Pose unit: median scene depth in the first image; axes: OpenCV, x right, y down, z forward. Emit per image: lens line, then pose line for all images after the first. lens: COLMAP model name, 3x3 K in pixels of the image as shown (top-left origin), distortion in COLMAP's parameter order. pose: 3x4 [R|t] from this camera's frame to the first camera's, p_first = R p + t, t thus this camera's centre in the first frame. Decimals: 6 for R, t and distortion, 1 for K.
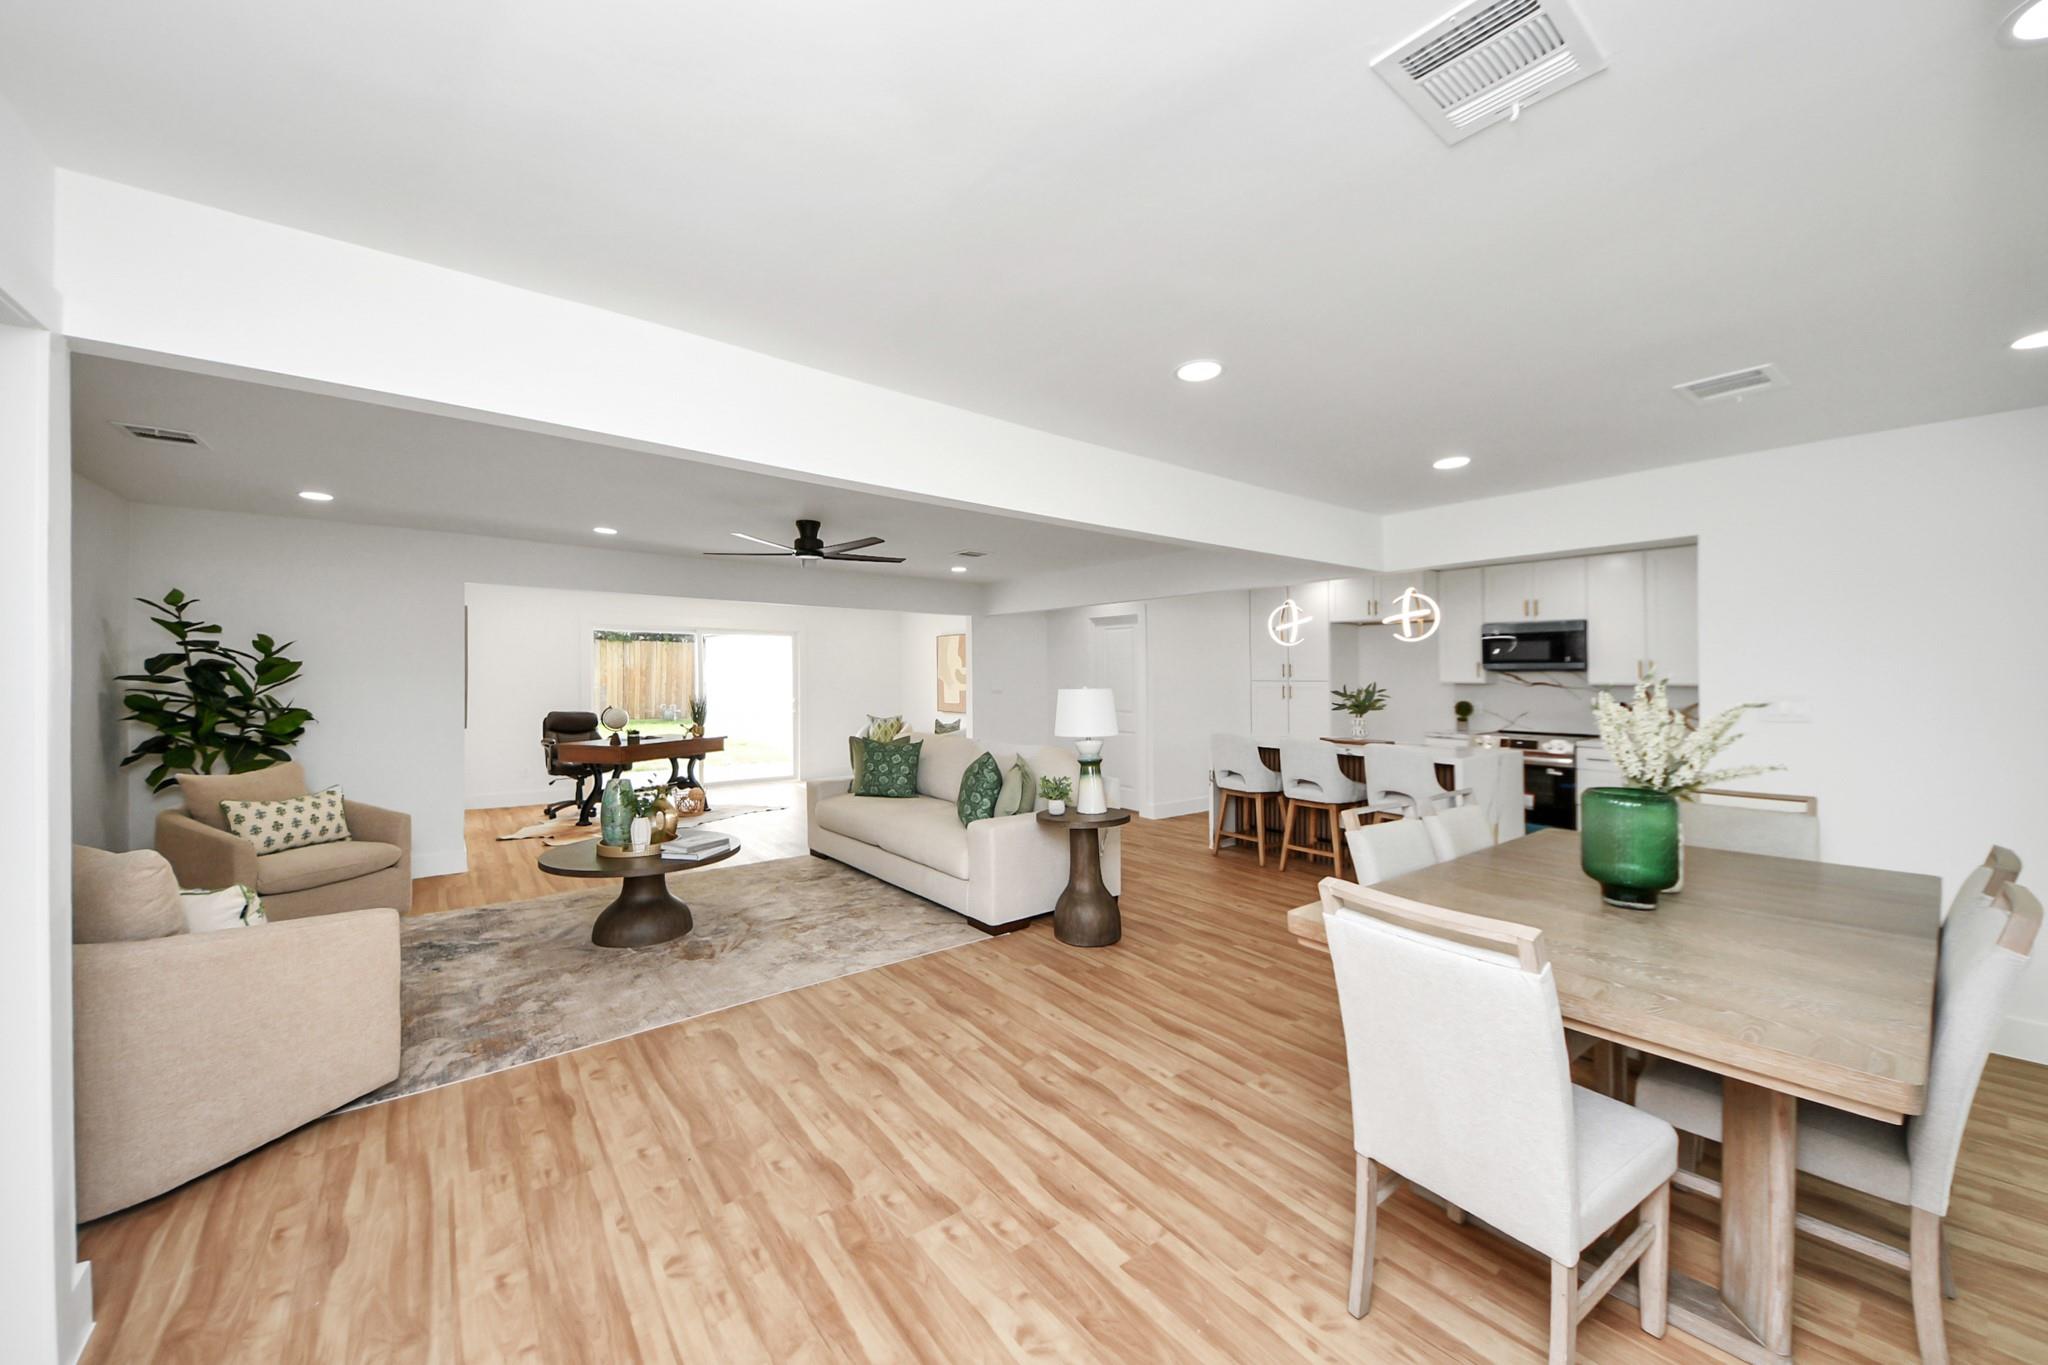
lens RADIAL K [[749.0, 0, 1005.1], [0, 749.0, 675.7], [0, 0, 1]] dist [0.050786, -0.035410]
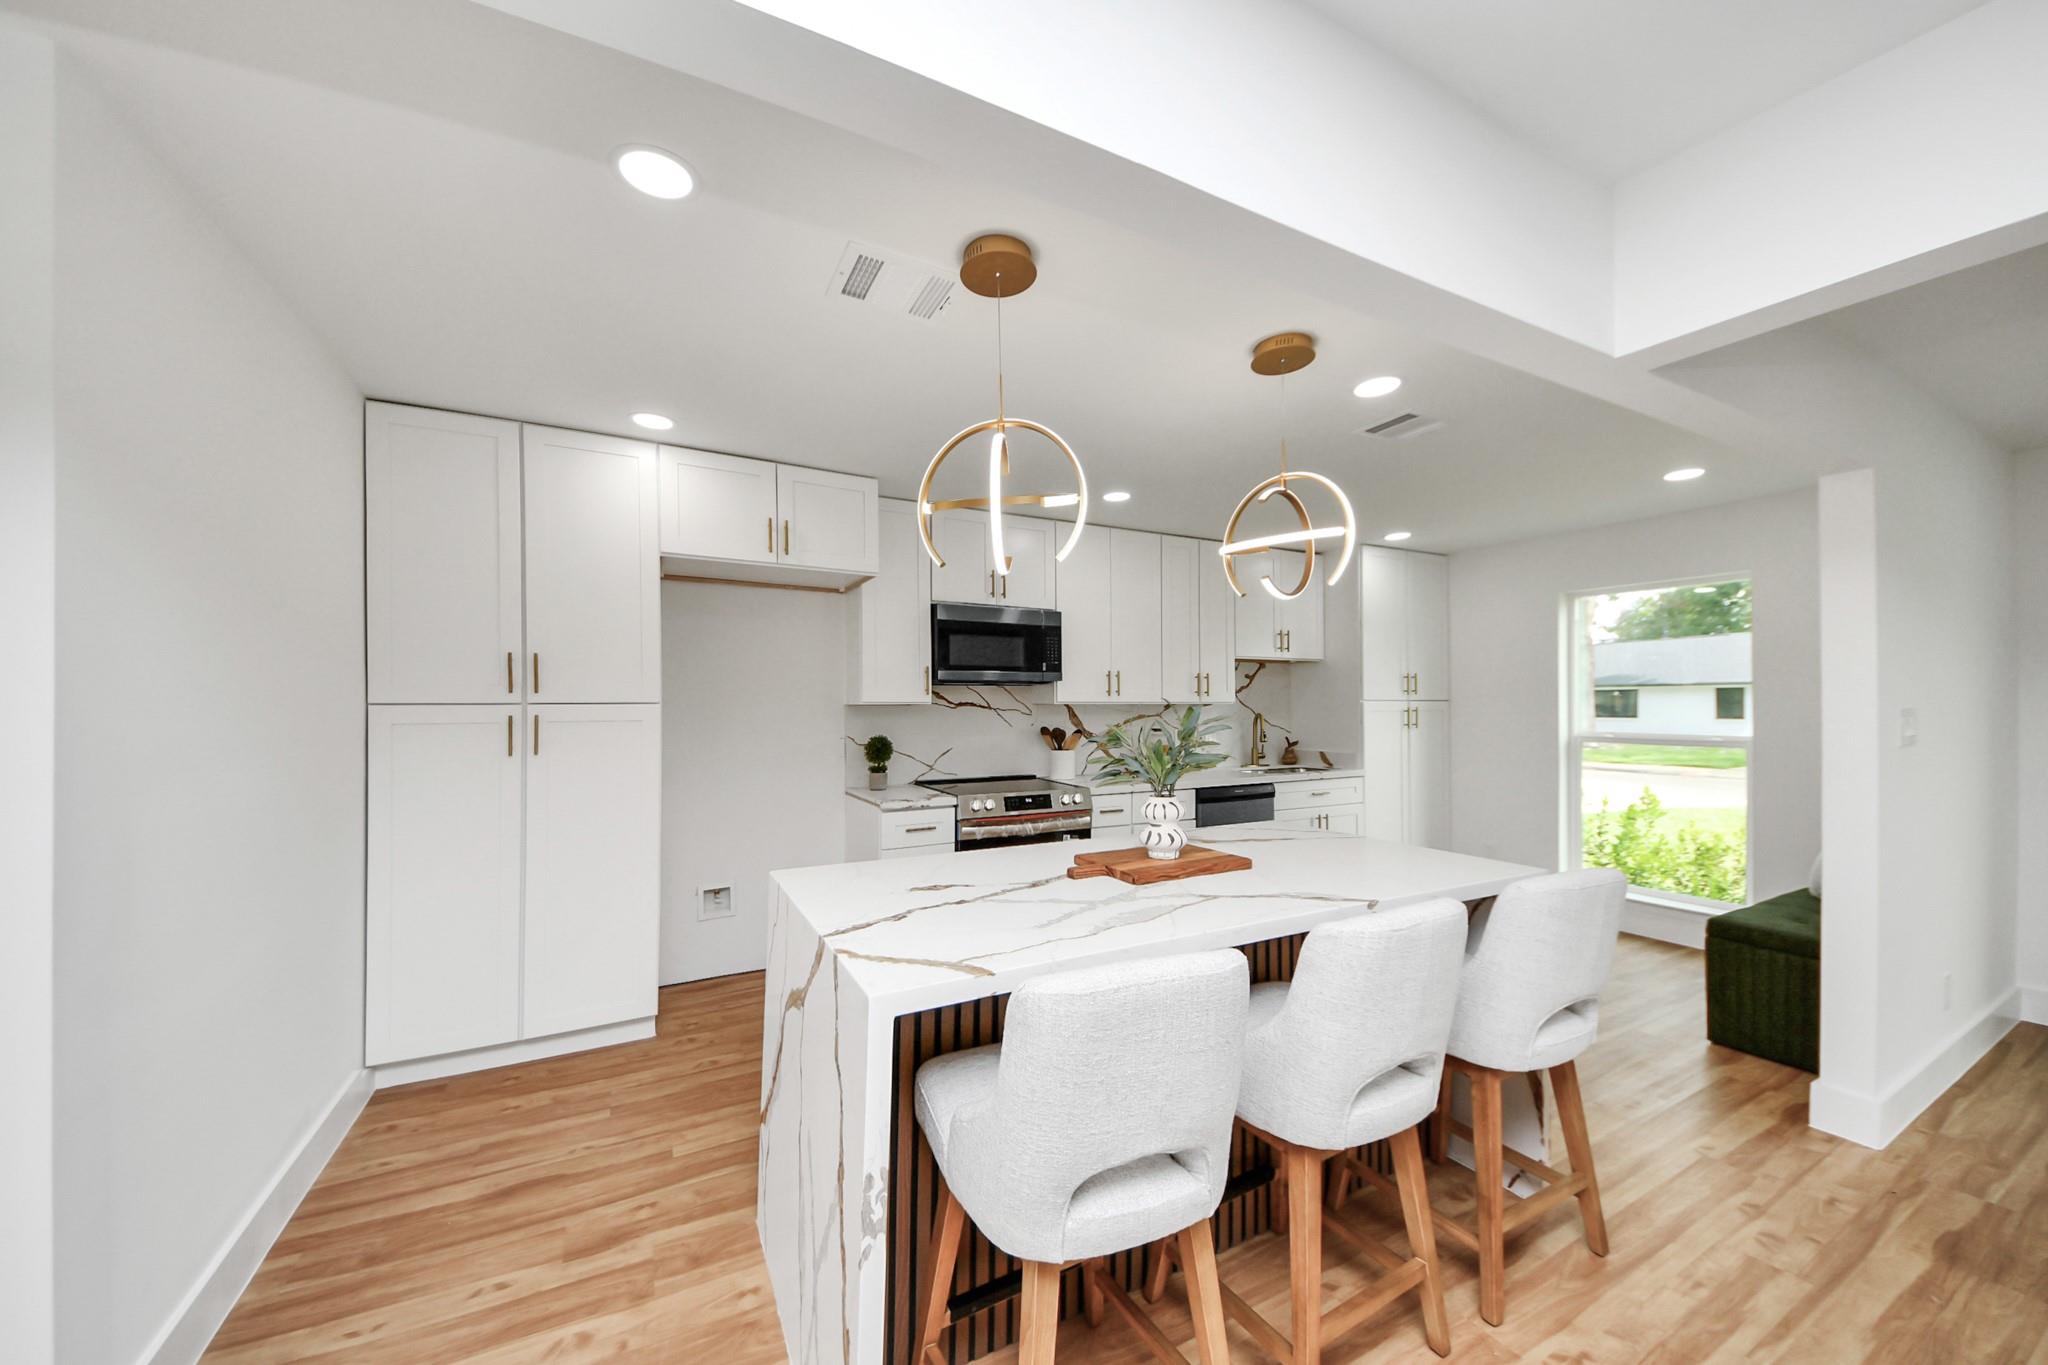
lens RADIAL K [[723.4, 0, 1011.6], [0, 723.4, 678.7], [0, 0, 1]] dist [0.000721, -0.002921]
pose [[0.159257, 0.027350, 0.986858, 0.136575], [0.003016, 0.999598, -0.028190, 0.010441], [-0.987233, 0.007466, 0.159110, 1.301123]]
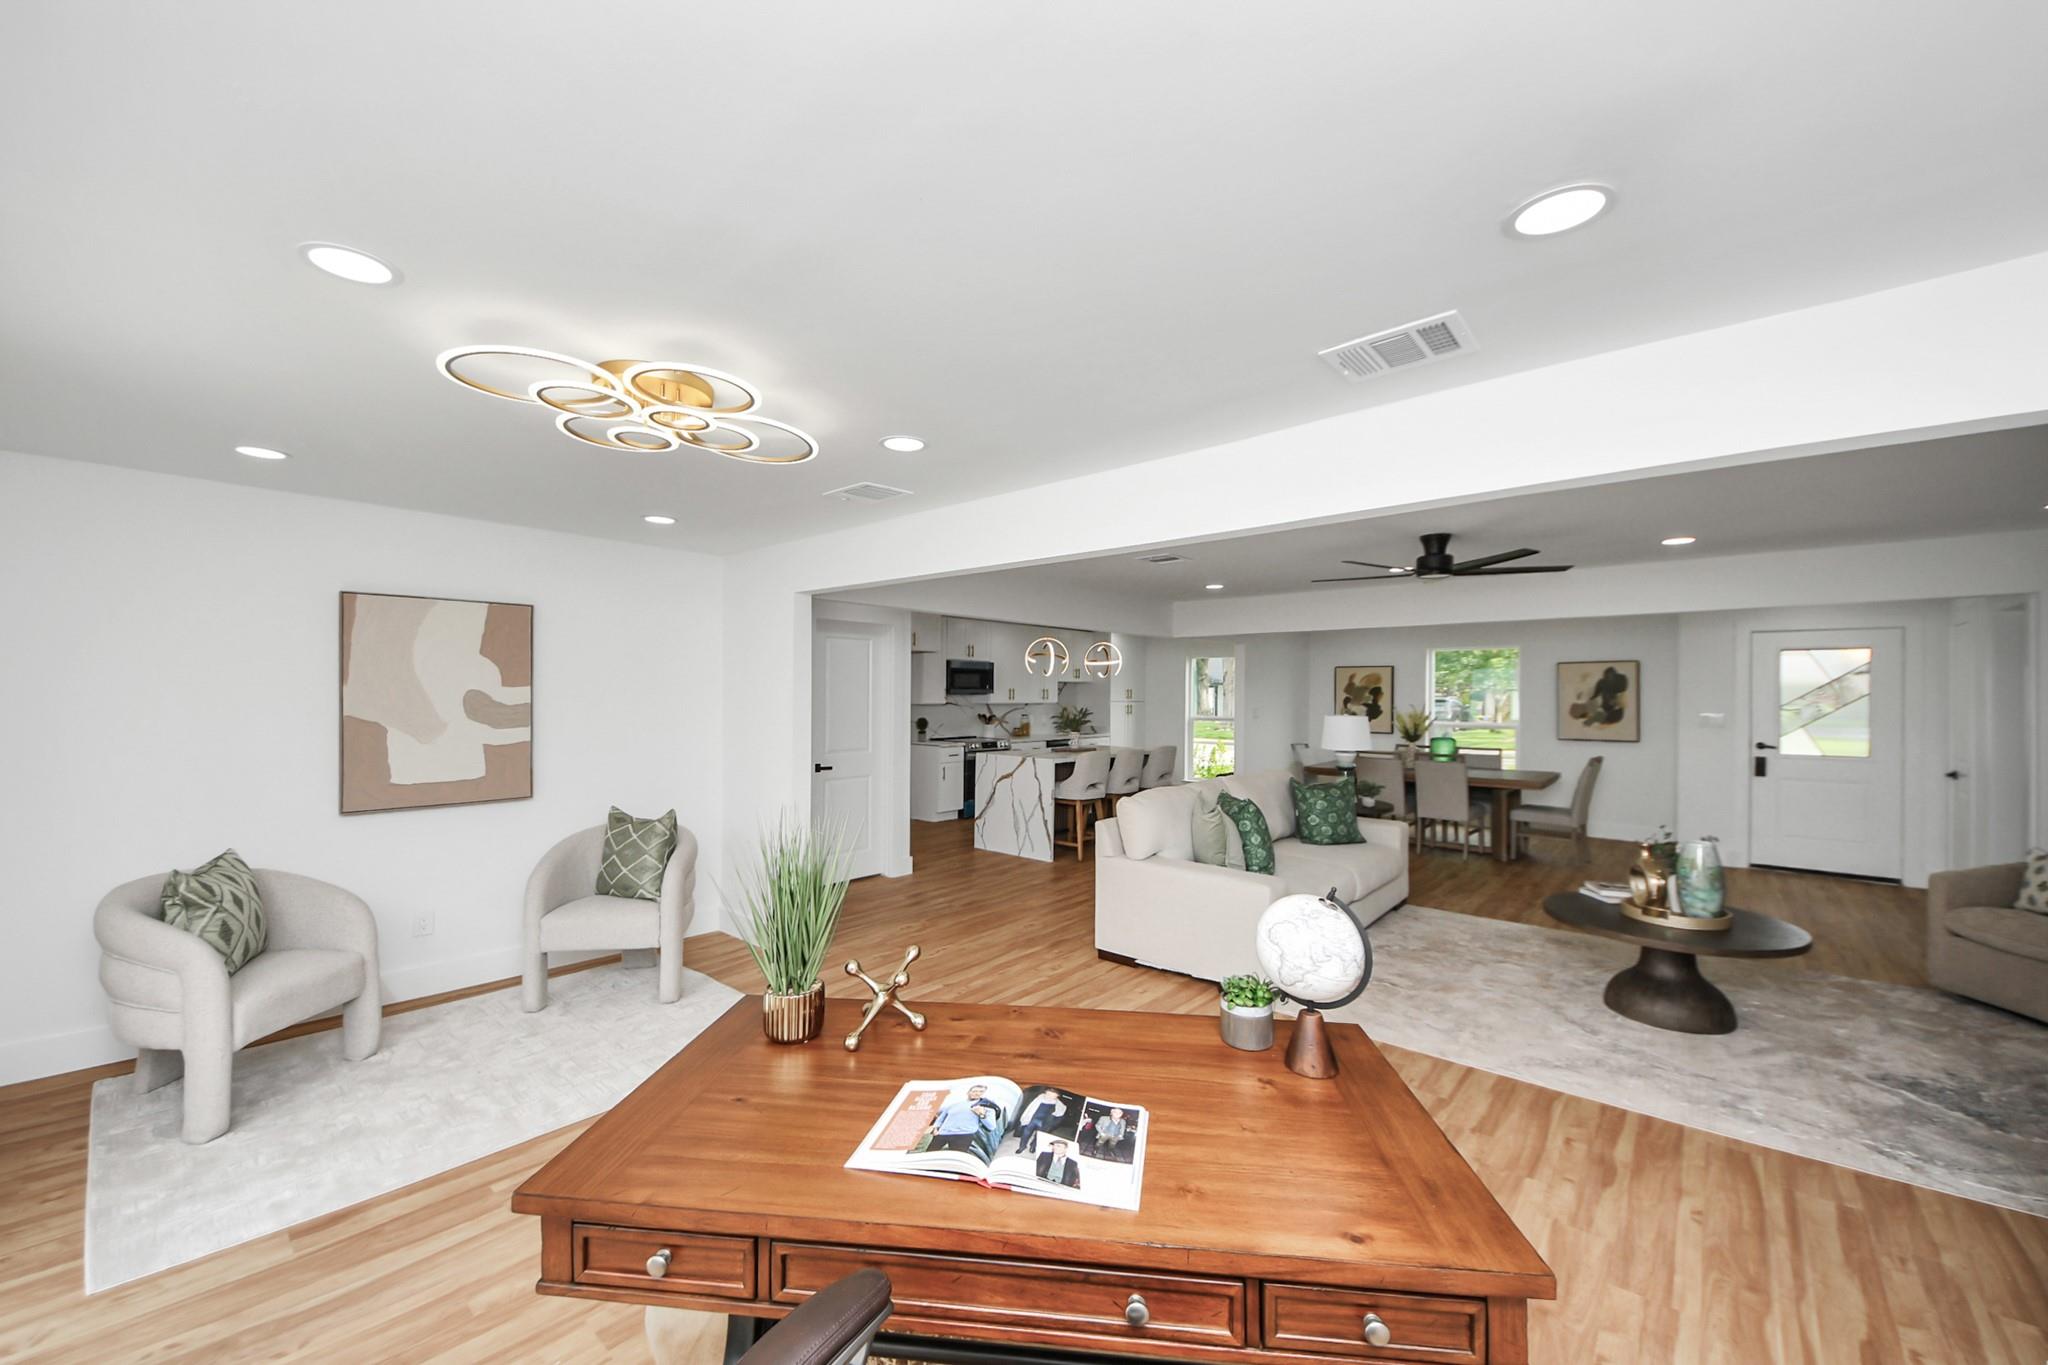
lens RADIAL K [[781.1, 0, 957.7], [0, 781.1, 727.4], [0, 0, 1]] dist [-0.000382, -0.000093]
pose [[-0.131989, -0.051789, 0.989897, -1.149988], [-0.006114, 0.998658, 0.051432, -0.029920], [-0.991232, 0.000736, -0.132128, 1.780281]]
